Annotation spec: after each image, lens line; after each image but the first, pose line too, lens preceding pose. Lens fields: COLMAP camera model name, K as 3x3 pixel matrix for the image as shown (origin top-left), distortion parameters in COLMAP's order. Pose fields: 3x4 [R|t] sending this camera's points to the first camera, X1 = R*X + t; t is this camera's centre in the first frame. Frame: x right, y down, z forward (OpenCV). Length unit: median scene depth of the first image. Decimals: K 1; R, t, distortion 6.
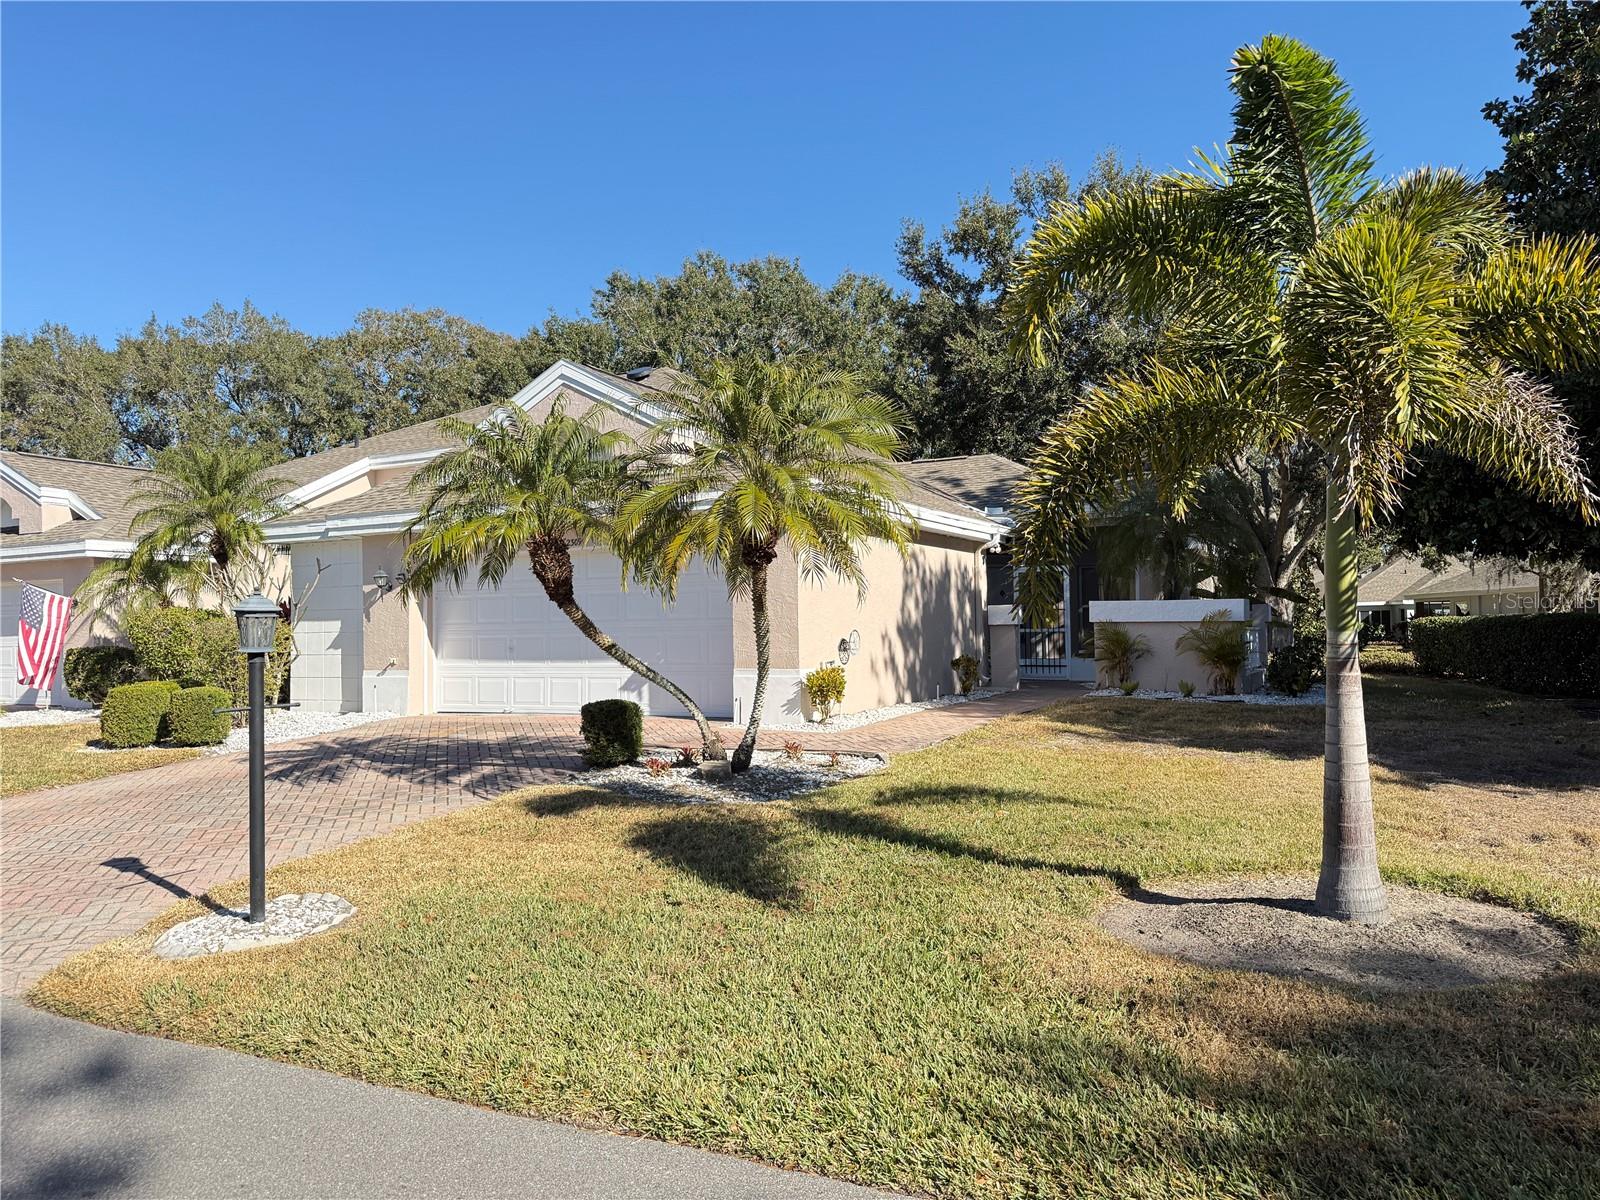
lens RADIAL K [[1108.1, 0, 802.0], [0, 1108.1, 598.2], [0, 0, 1]] dist [0.004400, -0.017754]
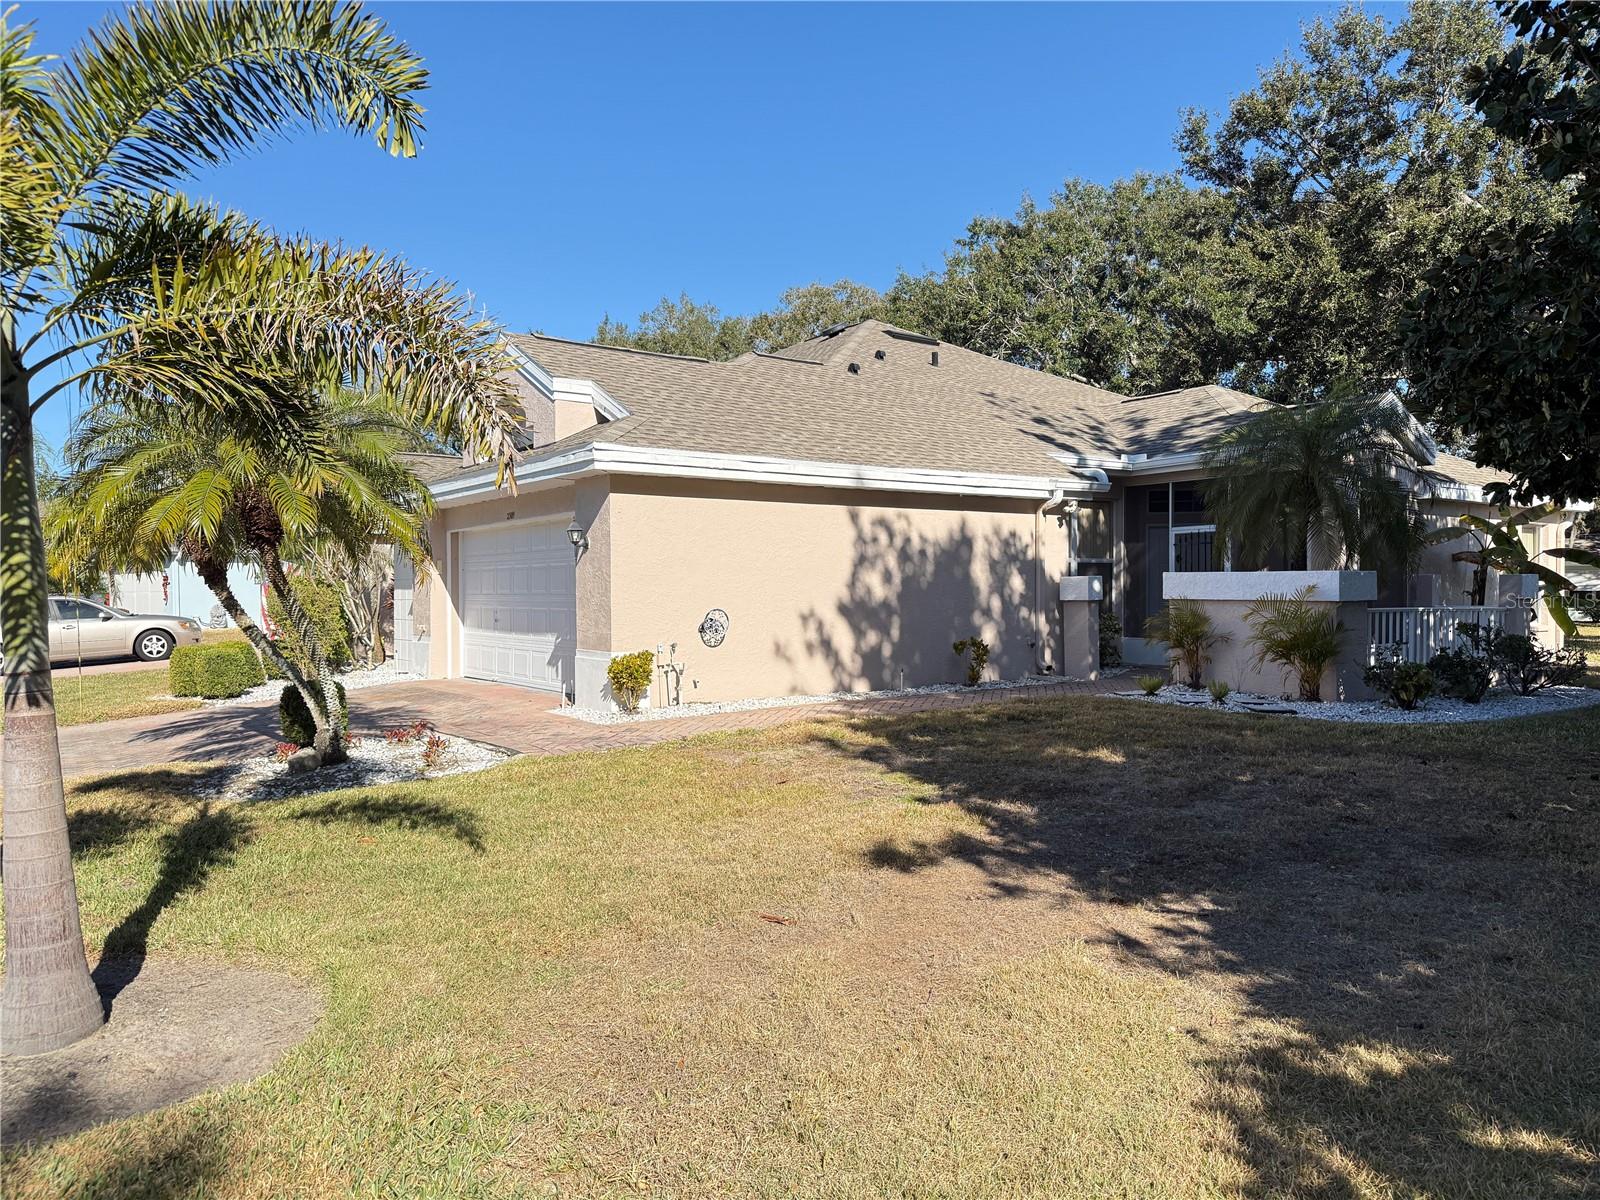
lens RADIAL K [[1108.1, 0, 797.0], [0, 1108.1, 606.2], [0, 0, 1]] dist [0.004400, -0.017754]
pose [[0.880559, 0.015648, -0.473679, 0.421877], [0.007309, 0.998887, 0.046587, -0.012825], [0.473881, -0.044485, 0.879465, 0.192700]]
